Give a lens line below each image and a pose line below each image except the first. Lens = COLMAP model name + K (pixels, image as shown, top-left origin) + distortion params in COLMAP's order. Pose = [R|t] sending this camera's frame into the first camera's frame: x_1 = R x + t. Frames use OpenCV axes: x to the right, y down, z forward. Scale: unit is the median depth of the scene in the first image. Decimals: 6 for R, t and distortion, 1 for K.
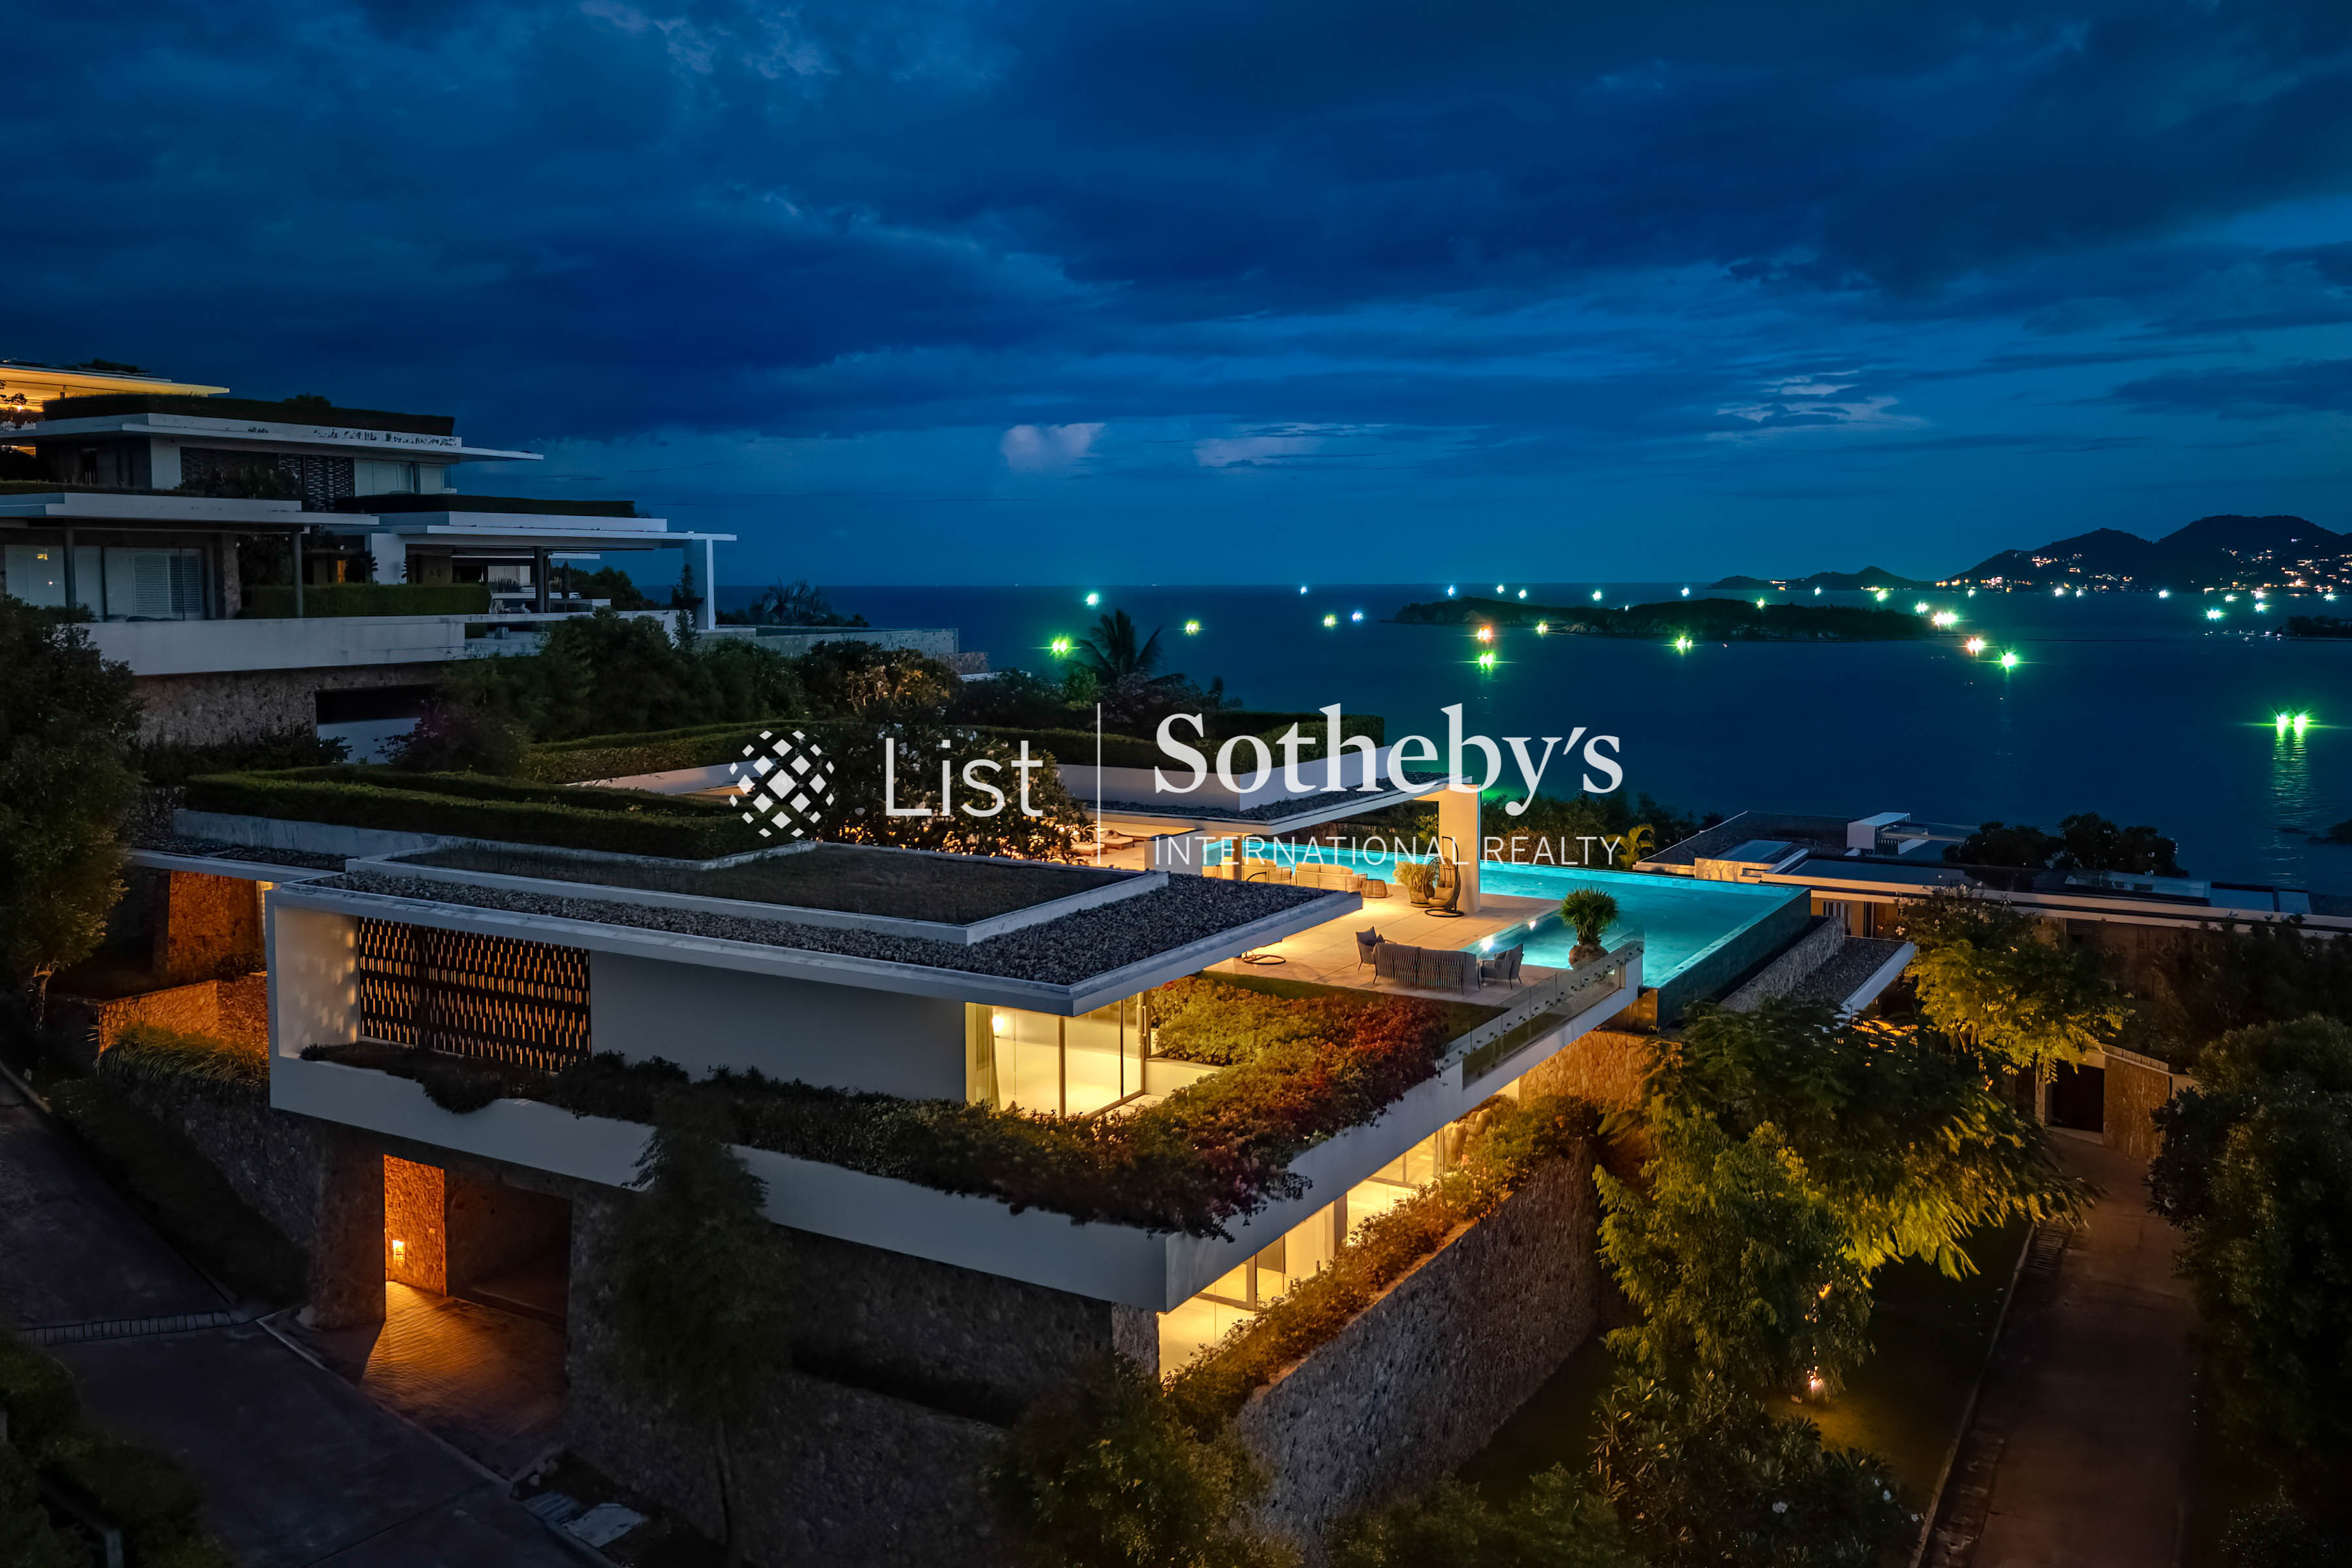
lens RADIAL K [[1808.6, 0, 1176.0], [0, 1808.6, 784.0], [0, 0, 1]] dist [0.071938, 0.003350]
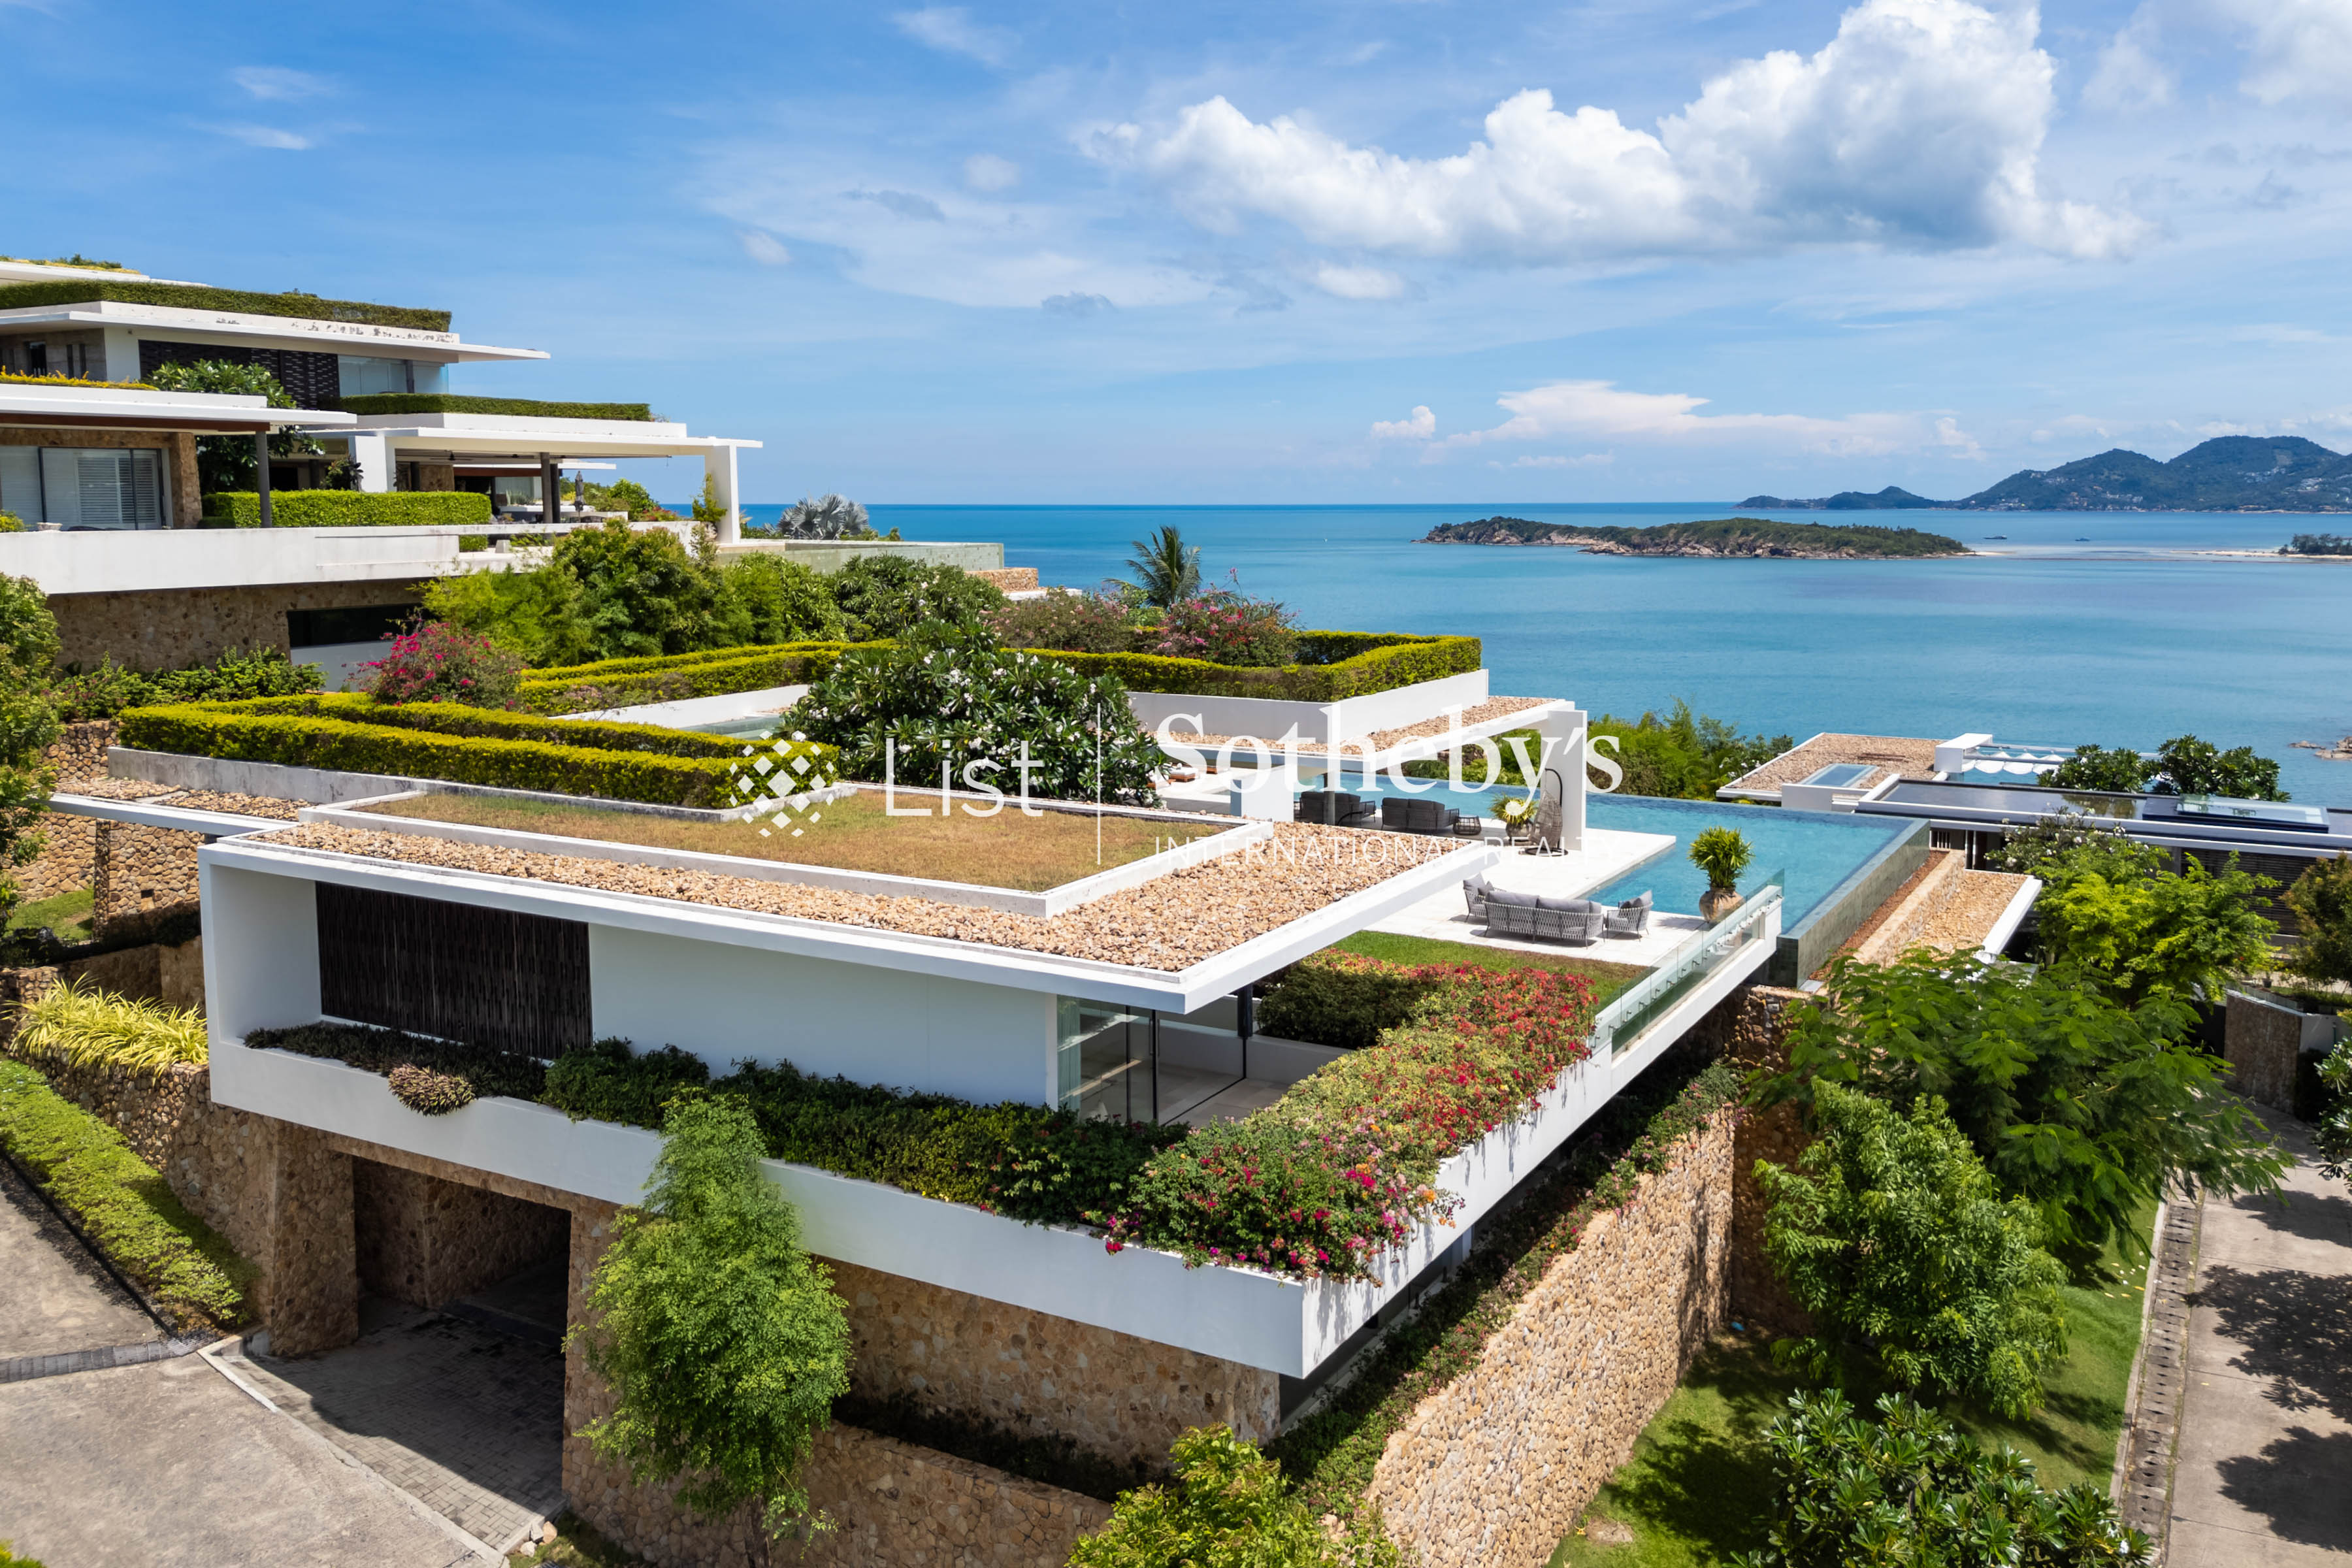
lens RADIAL K [[1820.0, 0, 1280.0], [0, 1820.0, 742.5], [0, 0, 1]] dist [0.062362, -0.002884]
pose [[0.999361, -0.004423, 0.035466, -0.025377], [0.003662, 0.999762, 0.021512, -0.005685], [-0.035553, -0.021368, 0.999139, 0.112239]]
